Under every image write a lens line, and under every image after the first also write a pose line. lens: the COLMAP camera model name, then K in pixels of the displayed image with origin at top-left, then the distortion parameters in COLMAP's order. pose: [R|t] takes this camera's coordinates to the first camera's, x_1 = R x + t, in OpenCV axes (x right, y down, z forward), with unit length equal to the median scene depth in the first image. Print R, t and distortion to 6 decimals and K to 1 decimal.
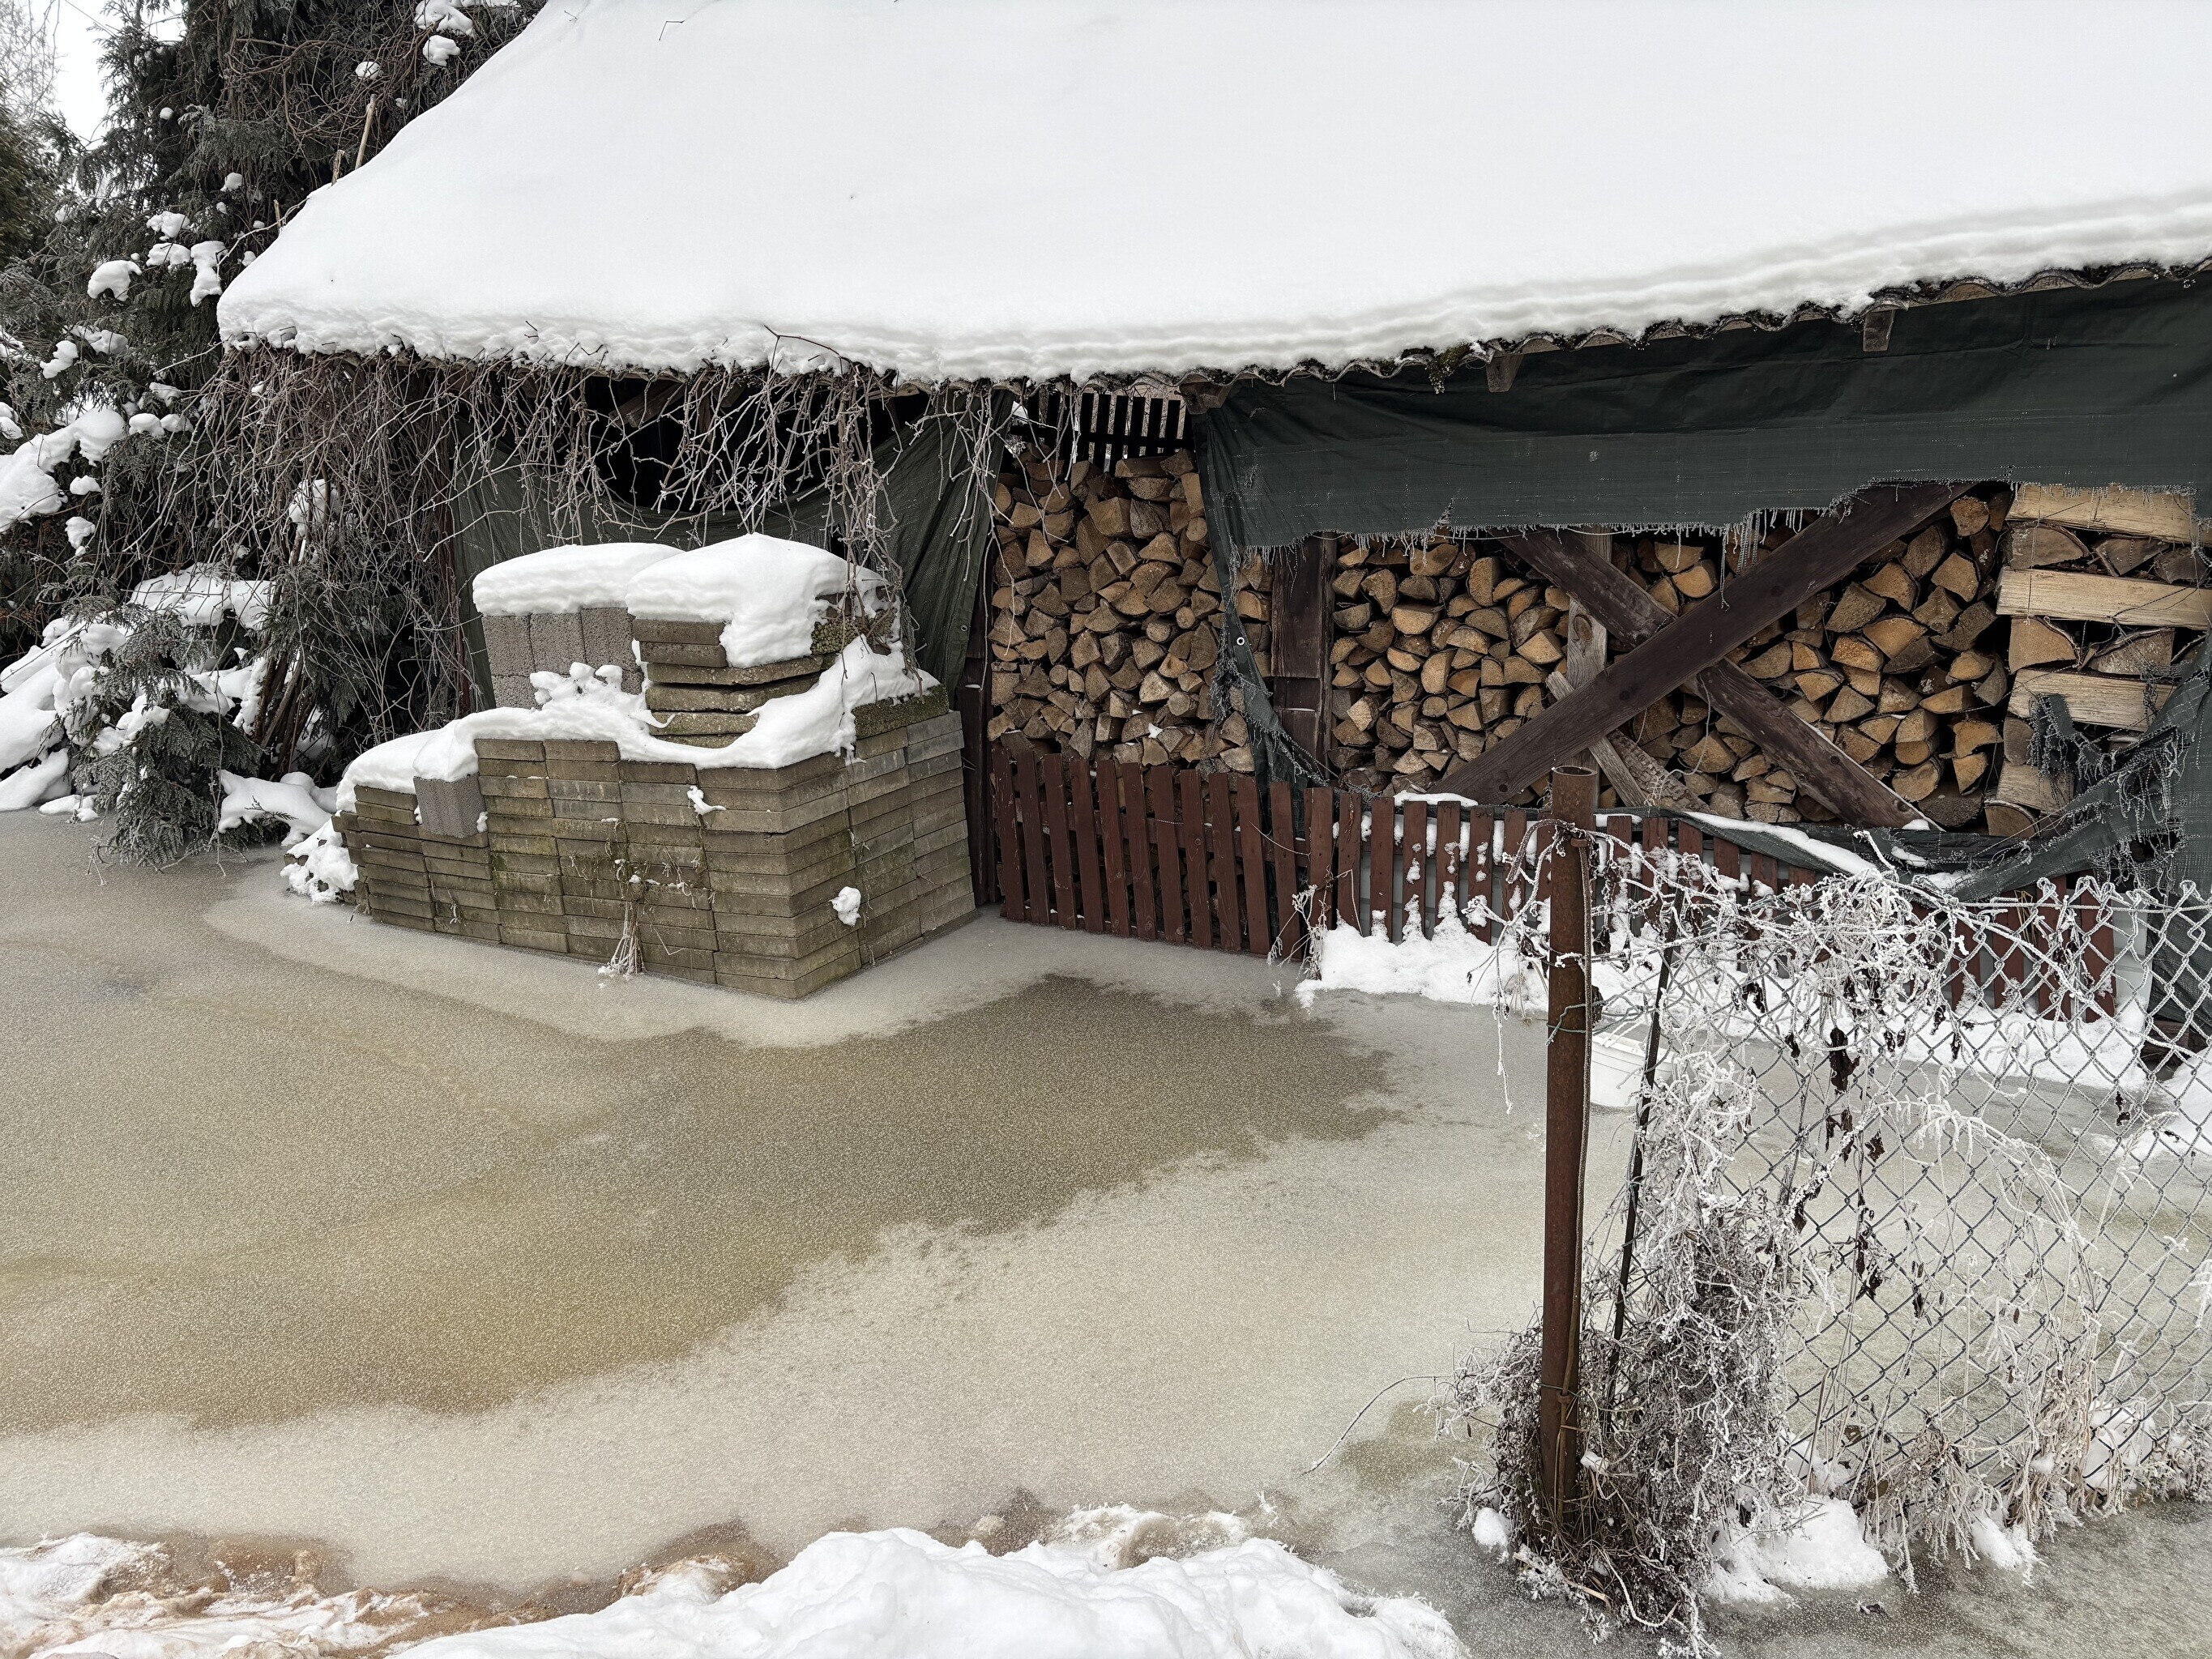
lens RADIAL K [[1660.1, 0, 1110.3], [0, 1660.1, 844.3], [0, 0, 1]] dist [0.053441, -0.049663]
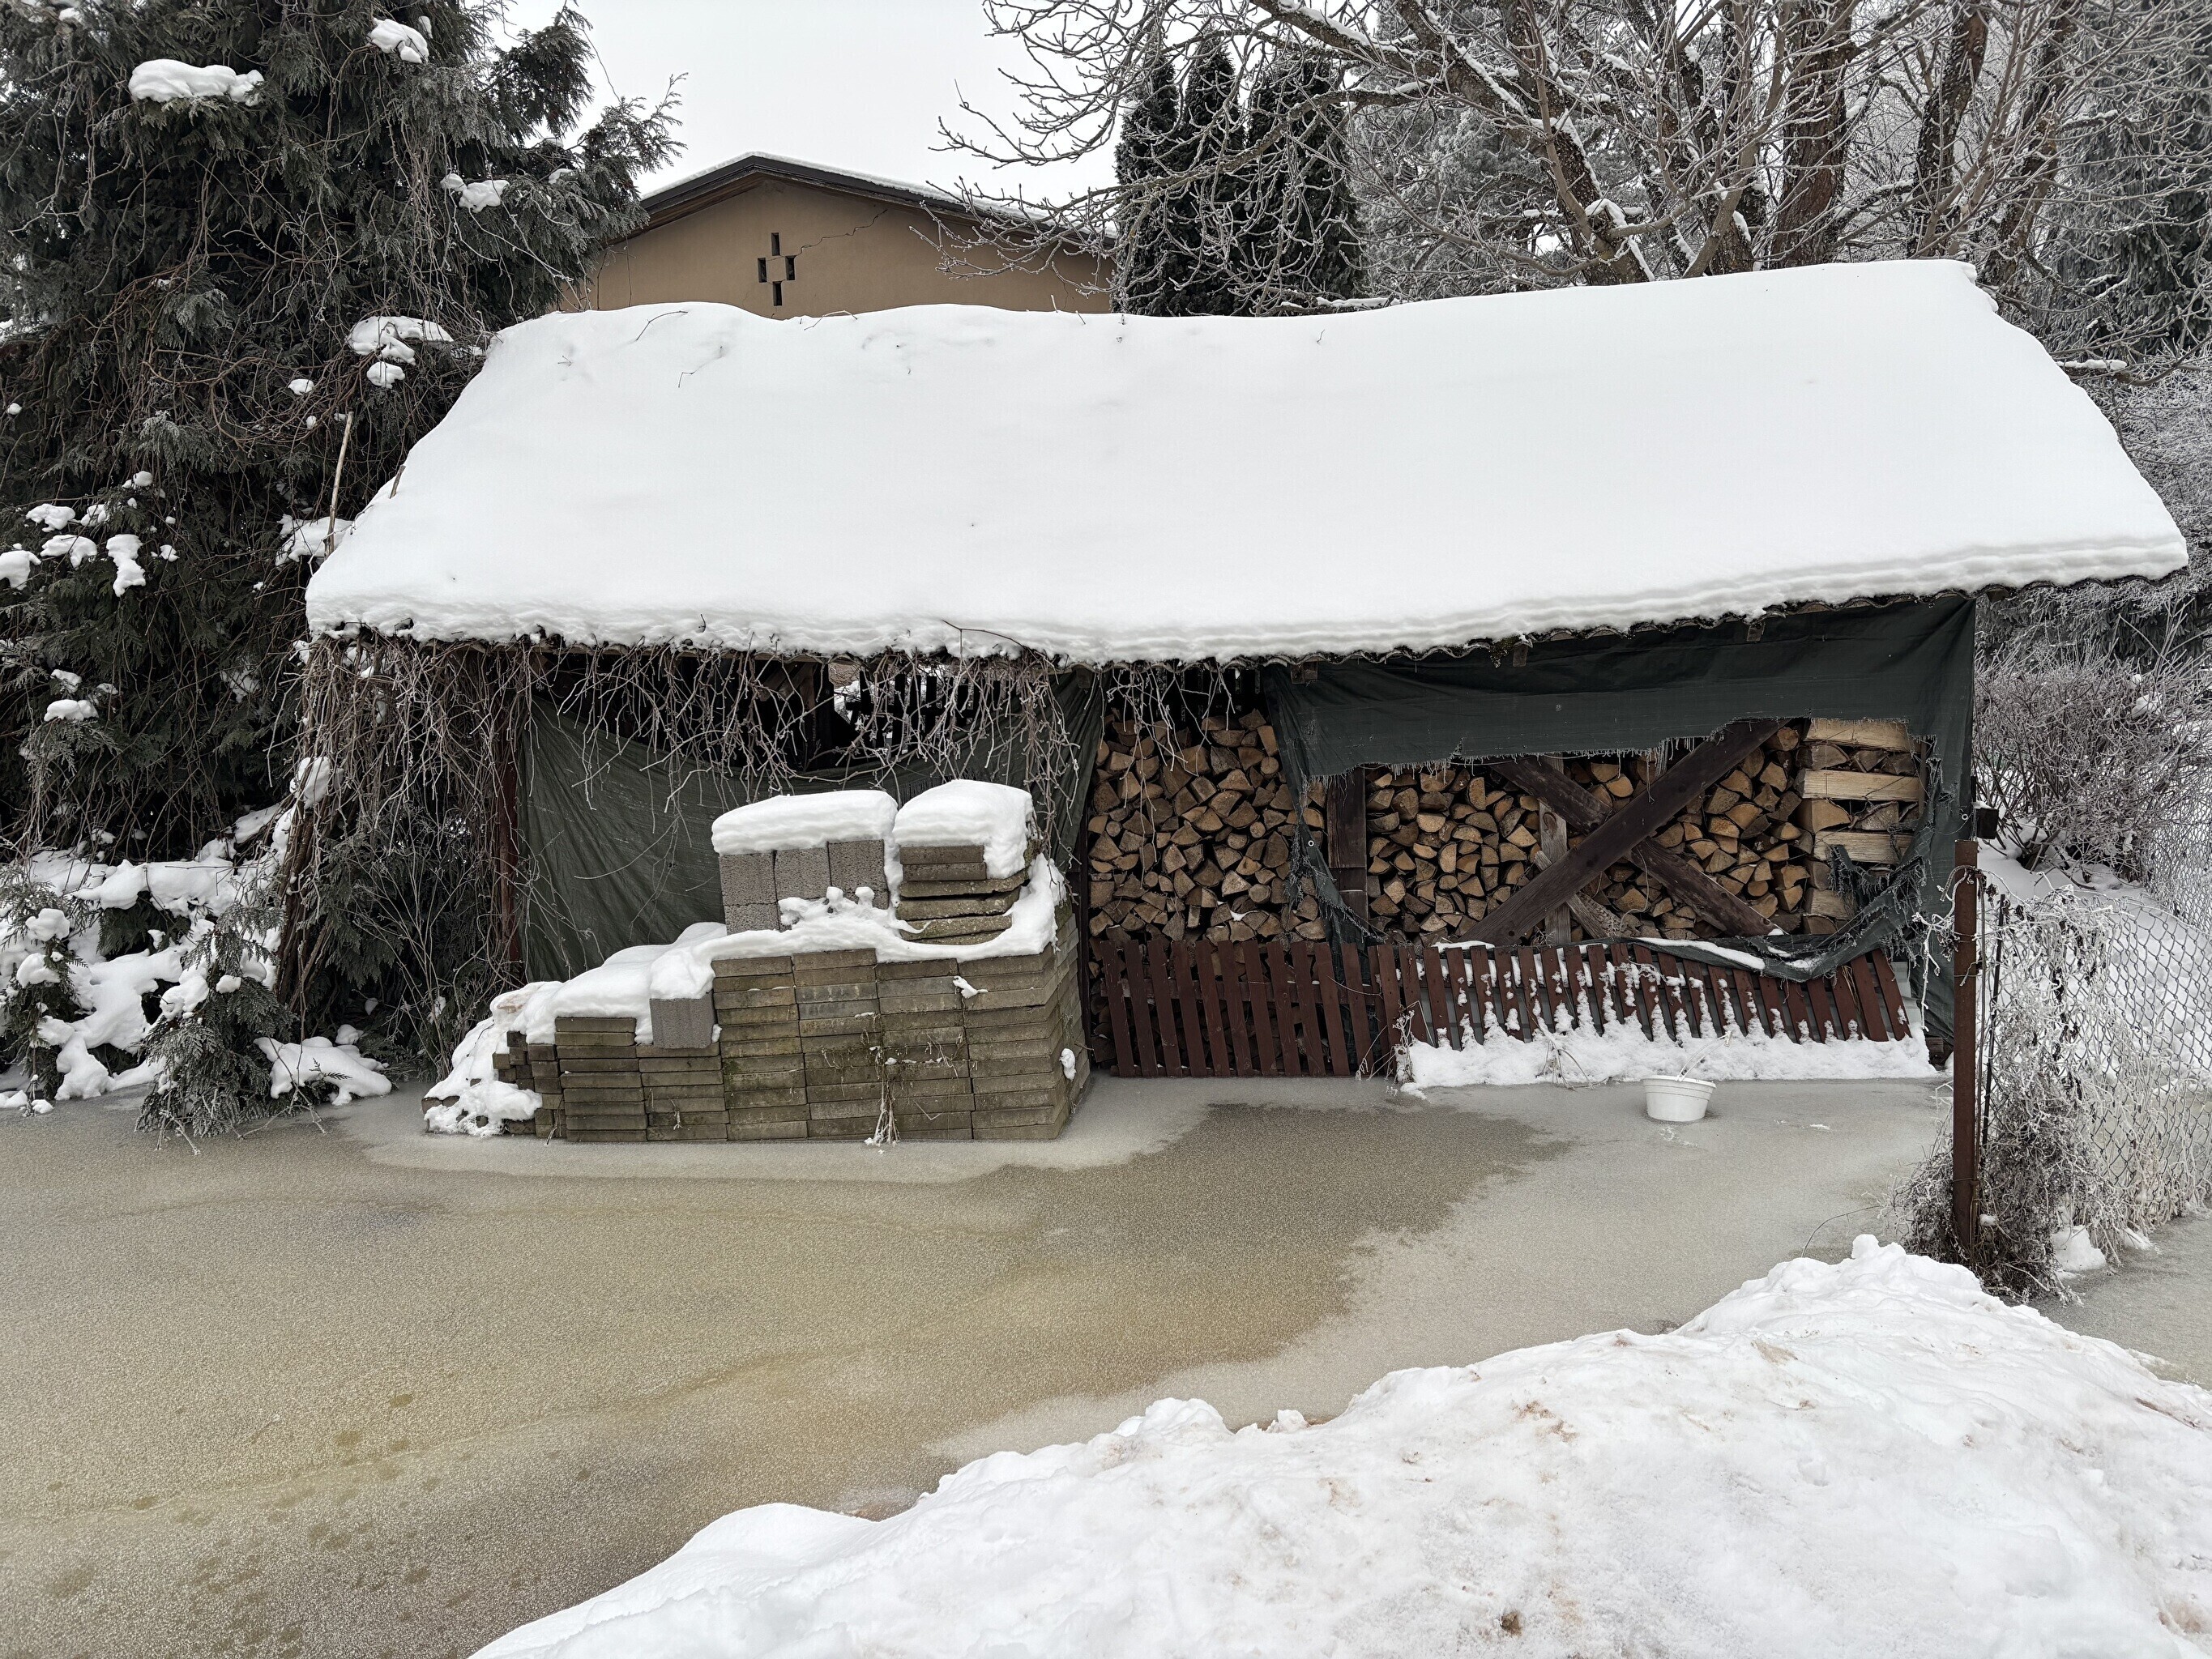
lens RADIAL K [[1660.1, 0, 1120.6], [0, 1660.1, 850.7], [0, 0, 1]] dist [0.053441, -0.049663]
pose [[0.921558, -0.046270, 0.385473, -0.589487], [0.107872, 0.984295, -0.139743, 0.056766], [-0.372953, 0.170363, 0.912076, -0.184982]]
